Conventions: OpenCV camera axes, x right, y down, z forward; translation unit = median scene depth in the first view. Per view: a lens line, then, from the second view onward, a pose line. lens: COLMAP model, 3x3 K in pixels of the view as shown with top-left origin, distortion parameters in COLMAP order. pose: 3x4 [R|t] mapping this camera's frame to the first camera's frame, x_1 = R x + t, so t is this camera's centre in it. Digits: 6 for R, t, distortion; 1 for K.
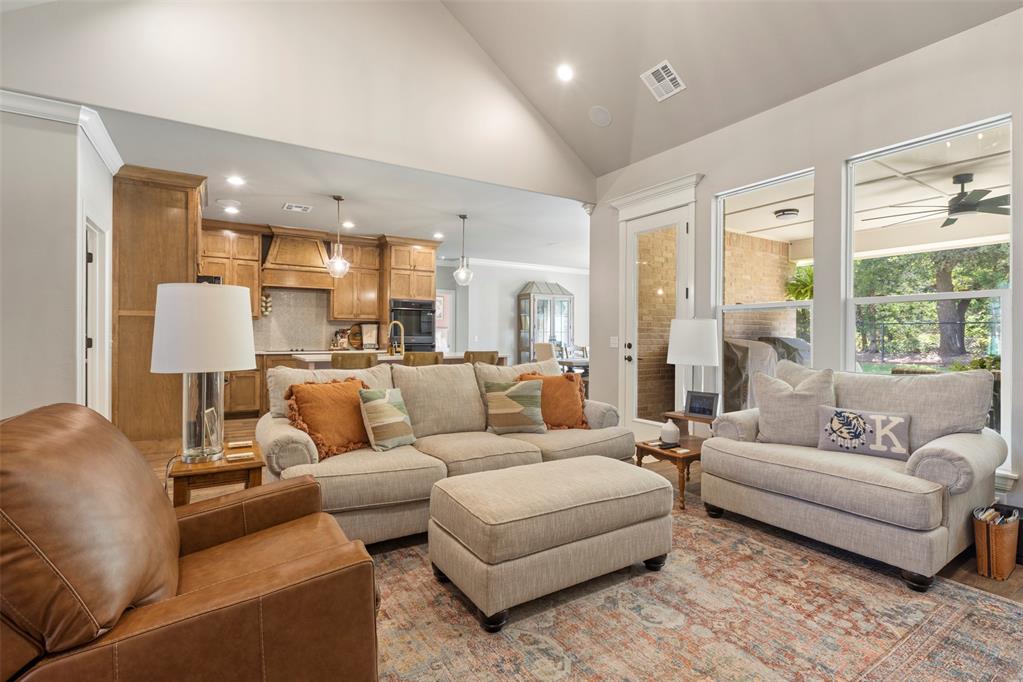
lens RADIAL K [[483.0, 0, 506.2], [0, 483.0, 334.5], [0, 0, 1]] dist [-0.001844, -0.000391]
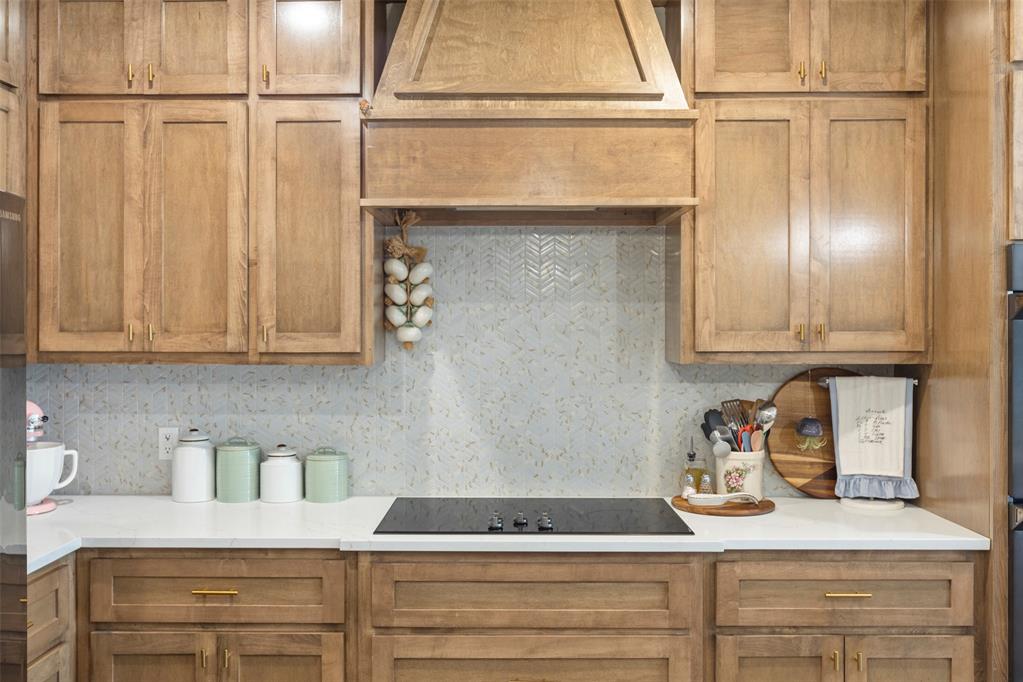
lens RADIAL K [[961.0, 0, 511.5], [0, 961.0, 341.0], [0, 0, 1]] dist [0.000842, -0.000925]
pose [[0.851860, -0.001094, -0.523769, -0.208411], [0.008042, 0.999907, 0.010991, -0.042767], [0.523708, -0.013575, 0.851790, 0.605879]]
